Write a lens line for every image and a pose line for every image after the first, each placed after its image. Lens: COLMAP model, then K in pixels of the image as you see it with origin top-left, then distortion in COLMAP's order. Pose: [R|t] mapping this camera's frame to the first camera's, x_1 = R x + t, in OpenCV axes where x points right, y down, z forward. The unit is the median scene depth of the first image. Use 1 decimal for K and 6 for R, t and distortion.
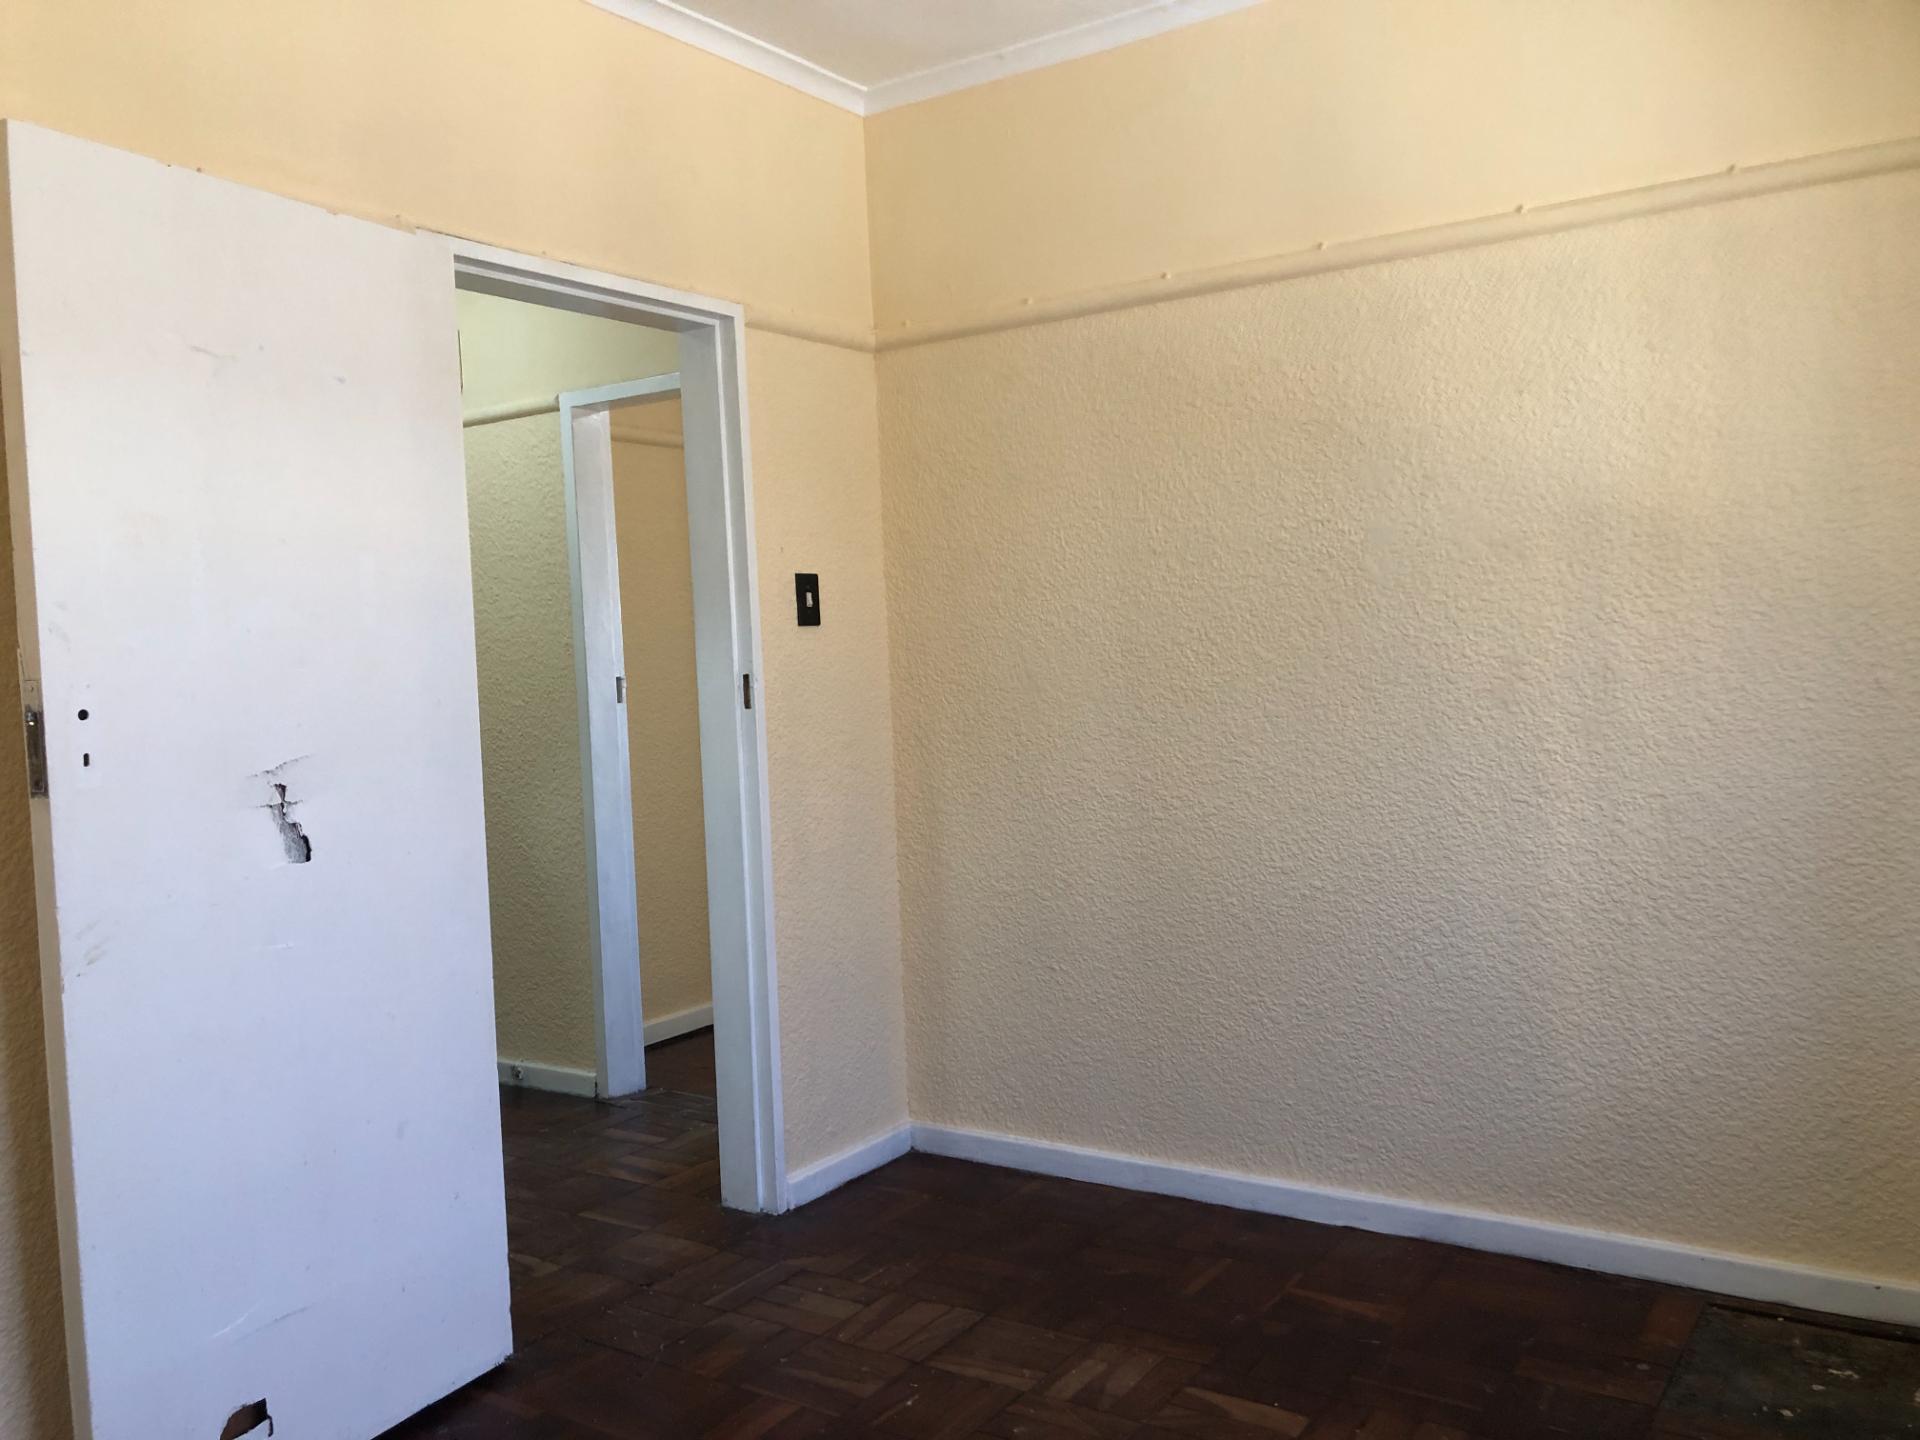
lens RADIAL K [[1568.8, 0, 921.6], [0, 1568.8, 708.1], [0, 0, 1]] dist [0.000205, -0.012410]
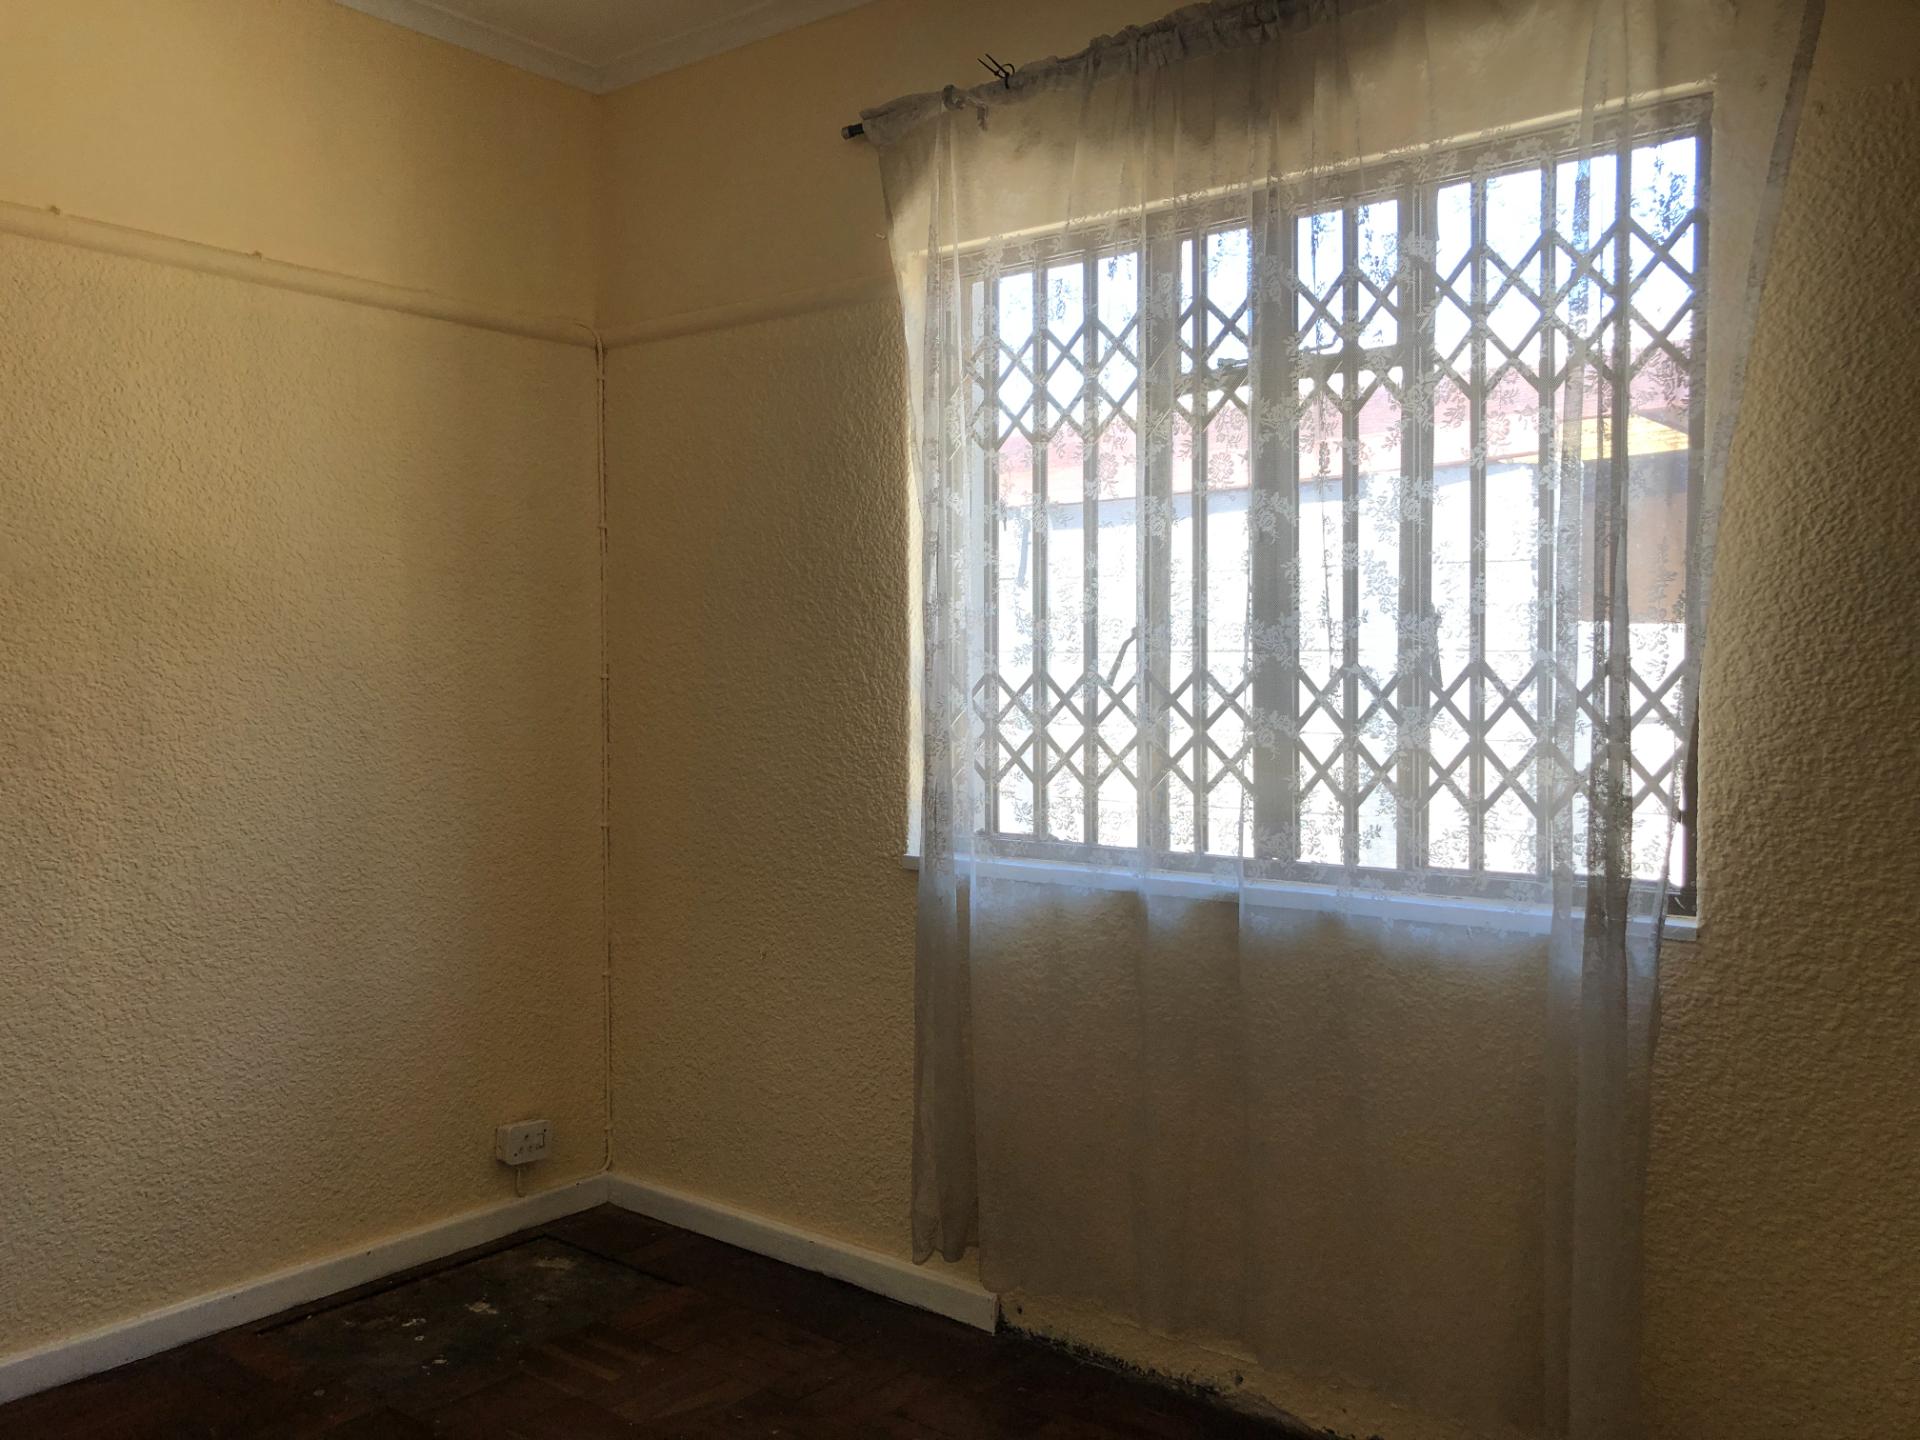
lens RADIAL K [[1568.8, 0, 921.6], [0, 1568.8, 708.1], [0, 0, 1]] dist [0.000205, -0.012410]
pose [[0.058659, 0.019183, 0.998094, -0.494930], [0.033605, 0.999211, -0.021179, 0.004071], [-0.997712, 0.034784, 0.057968, 0.470056]]
